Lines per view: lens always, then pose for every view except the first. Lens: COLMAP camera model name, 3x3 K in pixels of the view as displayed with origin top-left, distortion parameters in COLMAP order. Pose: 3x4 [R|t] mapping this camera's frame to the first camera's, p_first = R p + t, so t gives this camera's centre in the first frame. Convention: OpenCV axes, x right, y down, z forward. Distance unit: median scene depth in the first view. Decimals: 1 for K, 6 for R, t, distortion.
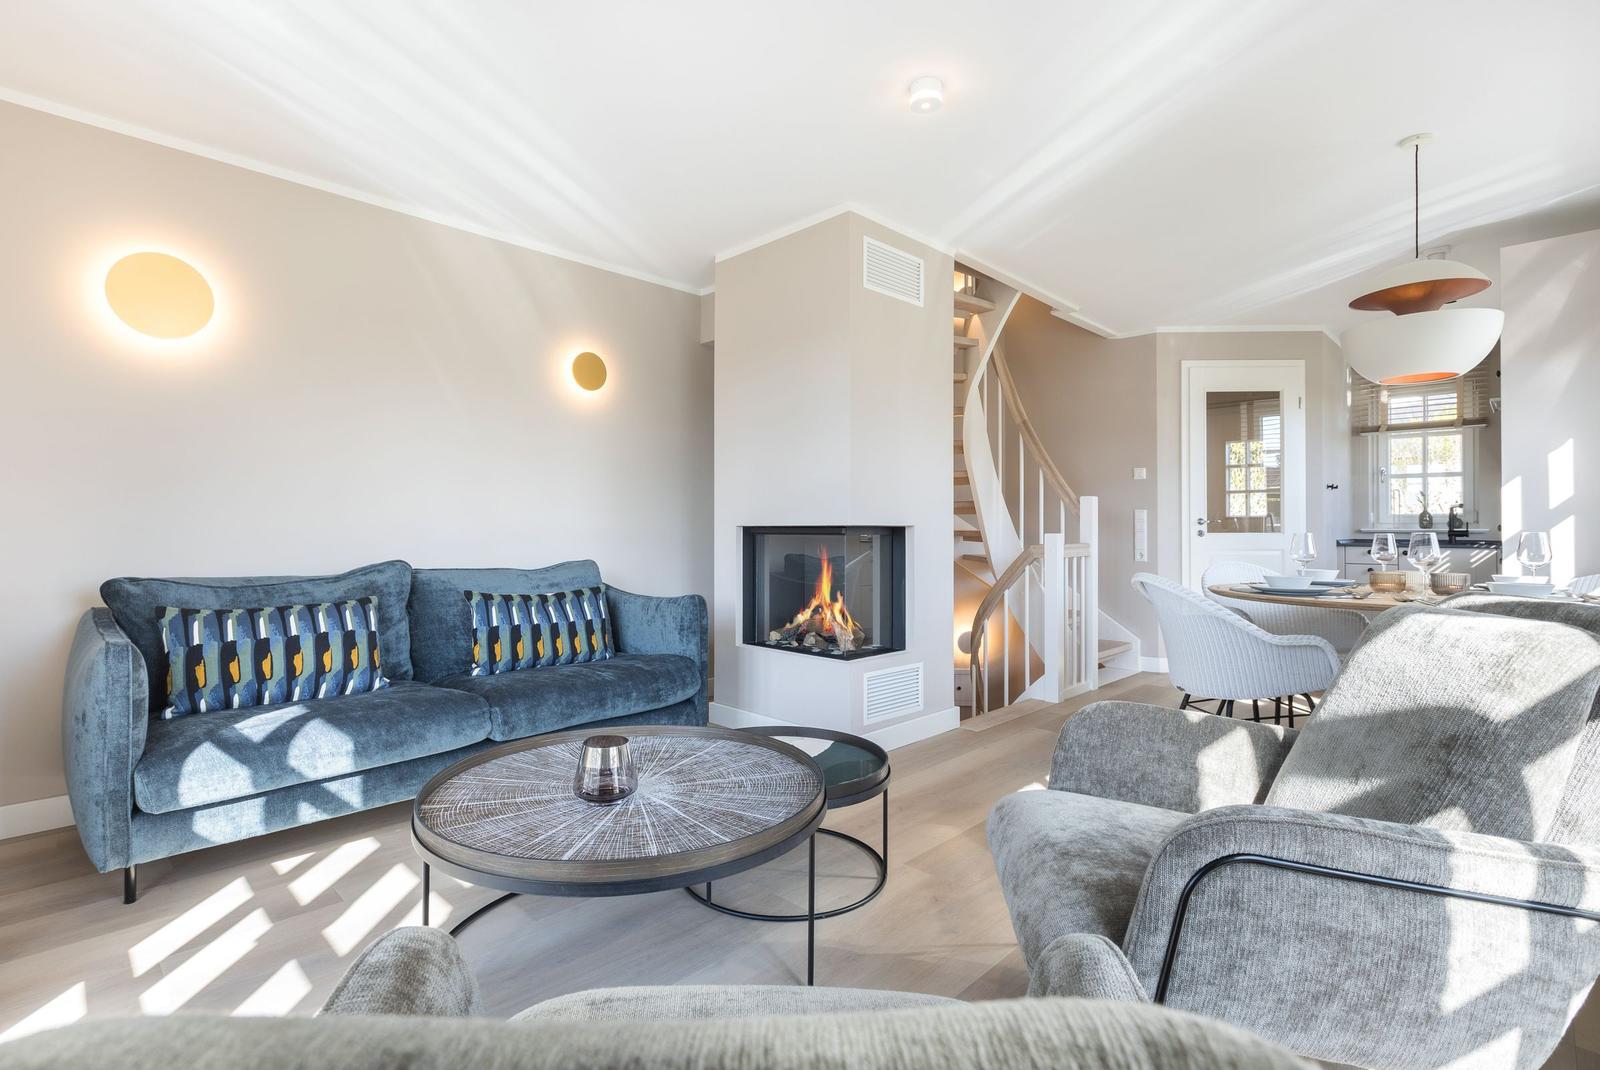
lens RADIAL K [[771.2, 0, 800.0], [0, 771.2, 535.0], [0, 0, 1]] dist [-0.000972, -0.000152]
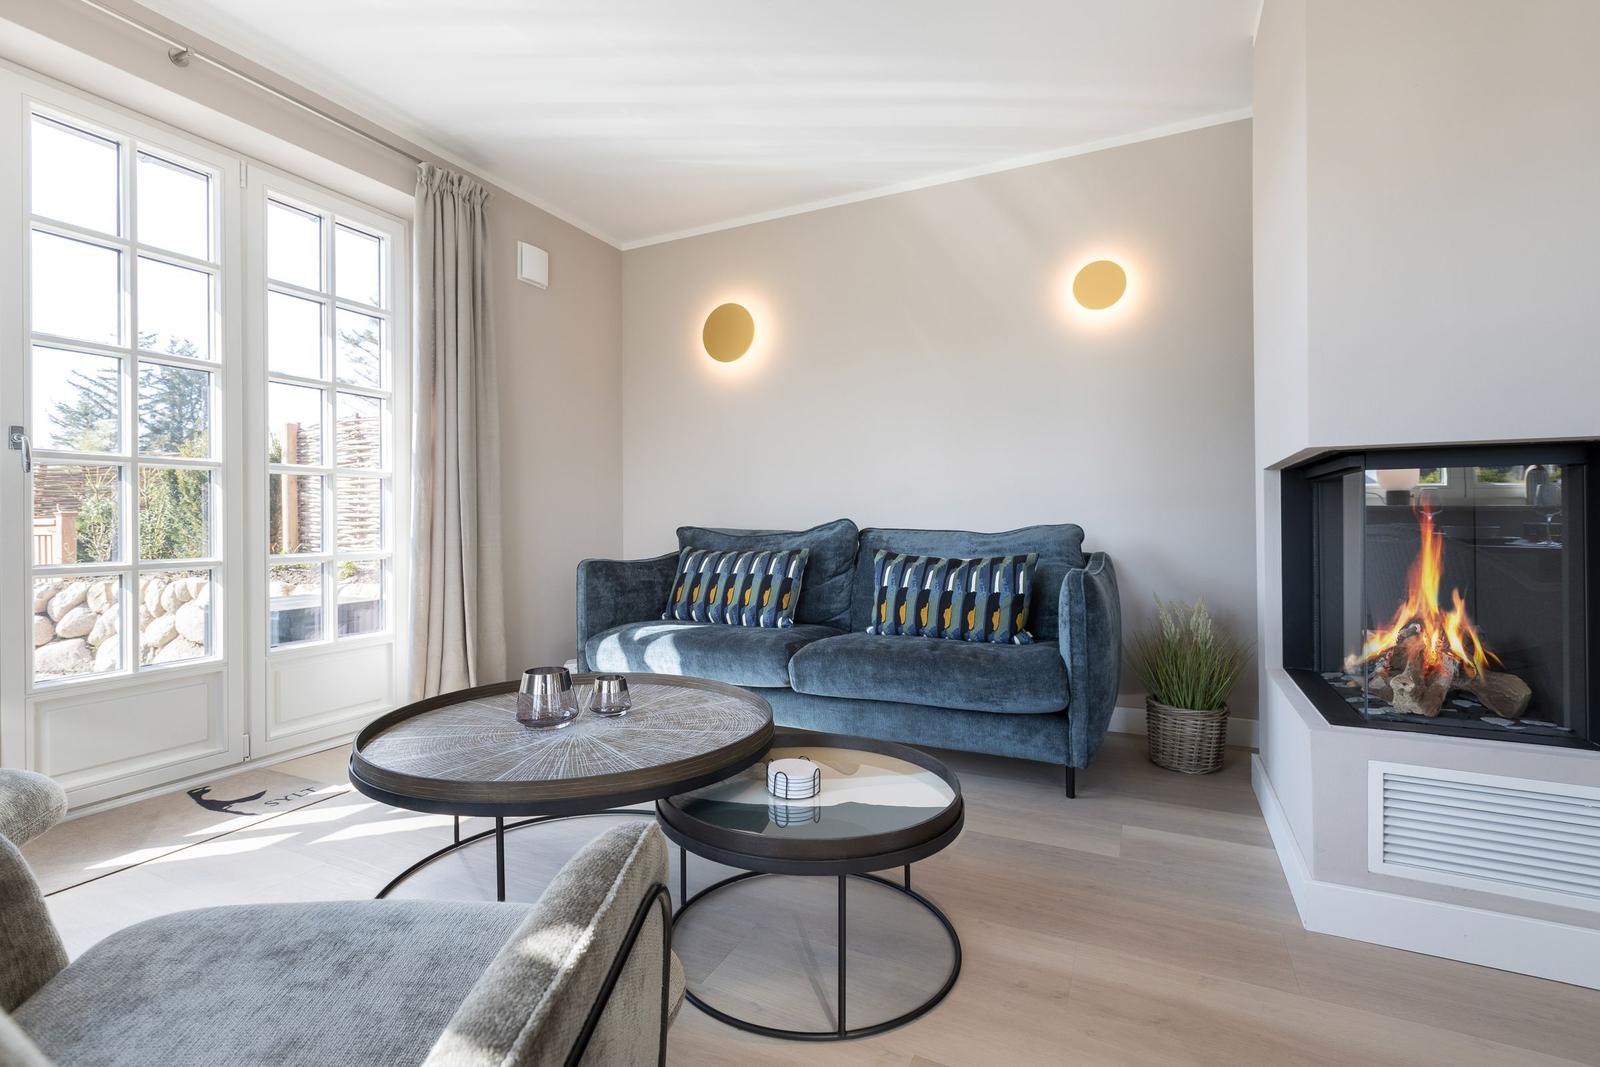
lens RADIAL K [[771.2, 0, 800.0], [0, 771.2, 533.5], [0, 0, 1]] dist [-0.000972, -0.000152]
pose [[0.260839, 0.006868, -0.965358, 0.499351], [0.004598, 0.999955, 0.008357, 0.041157], [0.965371, -0.006618, 0.260796, 0.615240]]
